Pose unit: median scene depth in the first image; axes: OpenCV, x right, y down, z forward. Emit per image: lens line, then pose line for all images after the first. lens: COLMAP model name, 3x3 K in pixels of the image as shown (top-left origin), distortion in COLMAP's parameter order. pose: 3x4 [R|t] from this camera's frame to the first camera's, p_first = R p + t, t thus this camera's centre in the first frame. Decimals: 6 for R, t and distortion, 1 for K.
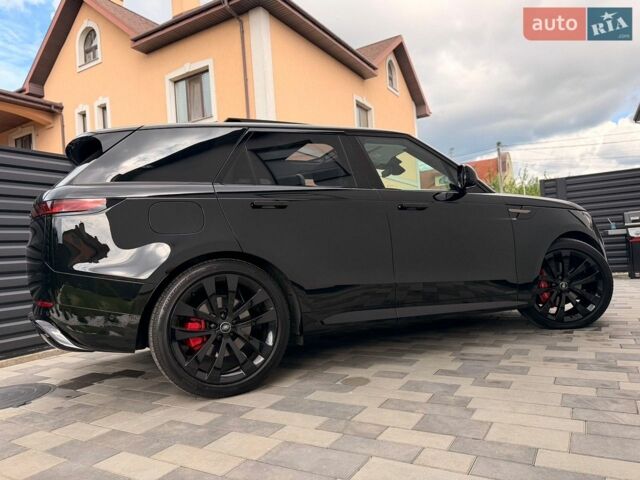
lens RADIAL K [[450.8, 0, 321.3], [0, 450.8, 247.9], [0, 0, 1]] dist [0.003940, -0.009043]
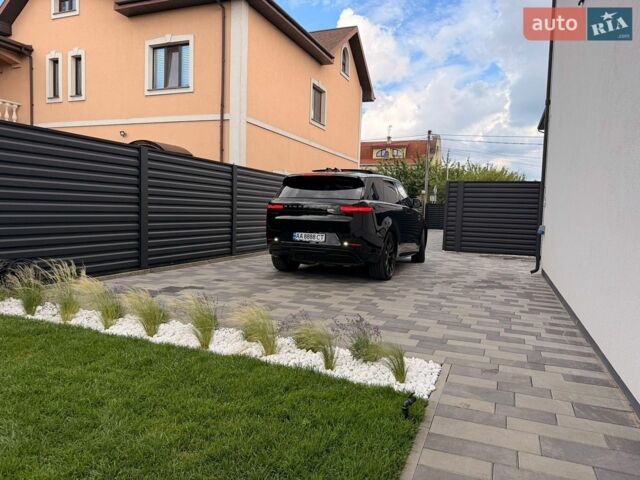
lens RADIAL K [[450.8, 0, 321.3], [0, 450.8, 247.9], [0, 0, 1]] dist [0.003940, -0.009043]
pose [[0.984169, 0.082210, 0.157012, -0.048015], [-0.096836, 0.991412, 0.087889, -0.017395], [-0.148439, -0.101702, 0.983678, -0.170572]]
